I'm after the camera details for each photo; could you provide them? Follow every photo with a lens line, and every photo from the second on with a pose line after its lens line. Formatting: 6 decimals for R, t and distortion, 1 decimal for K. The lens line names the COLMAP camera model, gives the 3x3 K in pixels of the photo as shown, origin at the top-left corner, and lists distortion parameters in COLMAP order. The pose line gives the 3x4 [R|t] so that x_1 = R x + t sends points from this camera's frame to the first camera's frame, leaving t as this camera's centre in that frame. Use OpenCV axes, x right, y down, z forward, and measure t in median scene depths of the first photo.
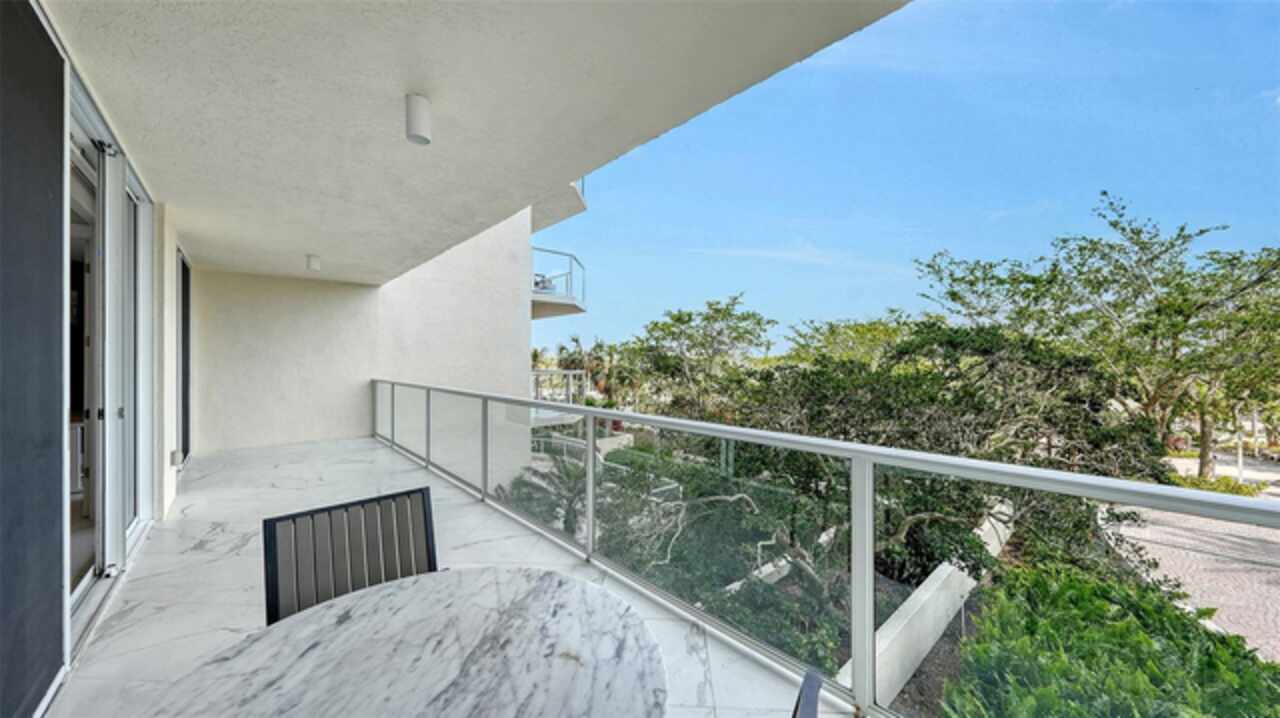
lens RADIAL K [[448.9, 0, 647.4], [0, 448.9, 358.0], [0, 0, 1]] dist [-0.001304, -0.000043]
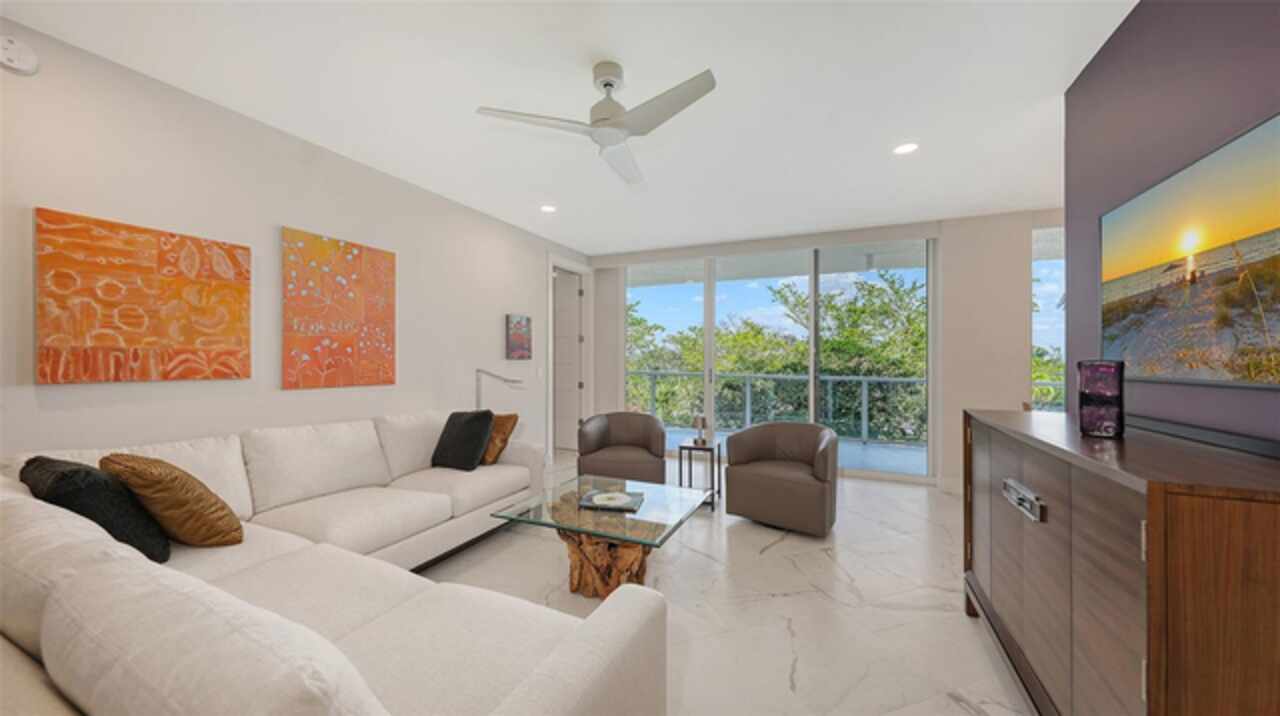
lens RADIAL K [[448.9, 0, 637.1], [0, 448.9, 358.7], [0, 0, 1]] dist [-0.001304, -0.000043]
pose [[0.918643, 0.011870, 0.394911, -0.361739], [-0.011907, 0.999926, -0.002357, 0.006508], [-0.394910, -0.002537, 0.918716, -0.107450]]
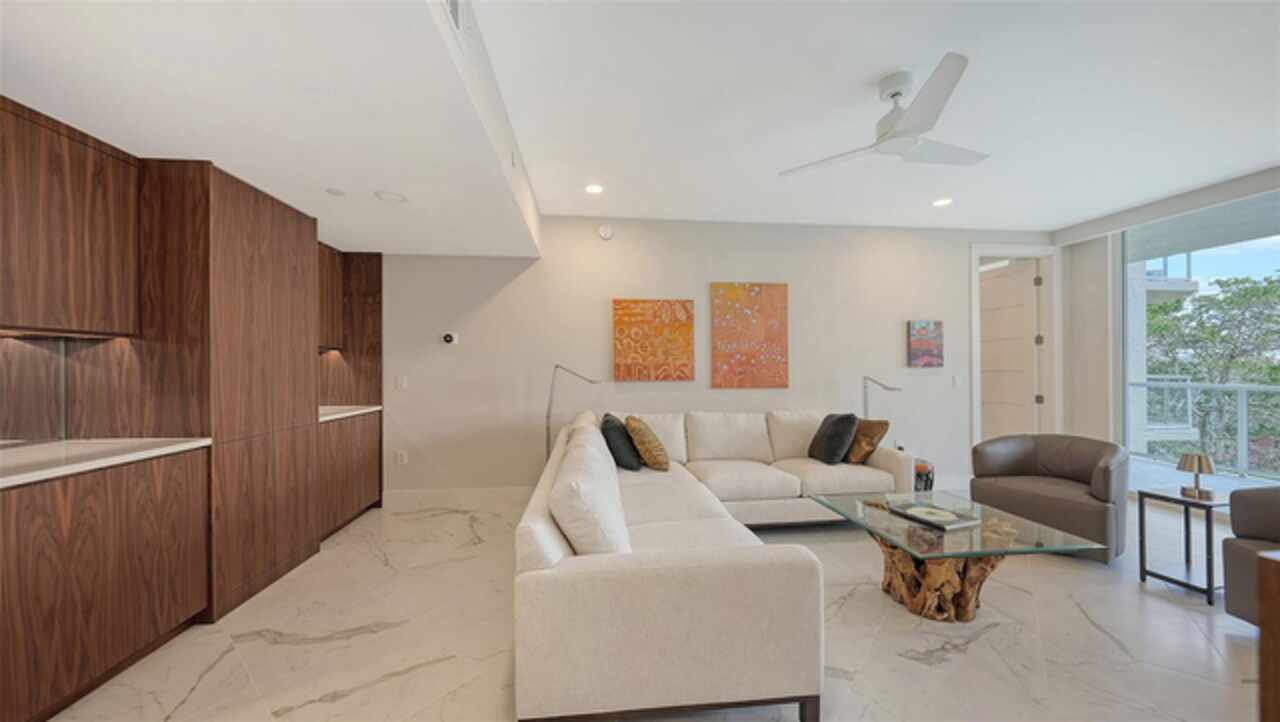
lens RADIAL K [[445.5, 0, 633.6], [0, 445.5, 366.1], [0, 0, 1]] dist [-0.002261, -0.000266]
pose [[0.810192, -0.000611, -0.586164, -0.307427], [0.001524, 0.999998, 0.001064, 0.006197], [0.586163, -0.001756, 0.810191, -0.133576]]
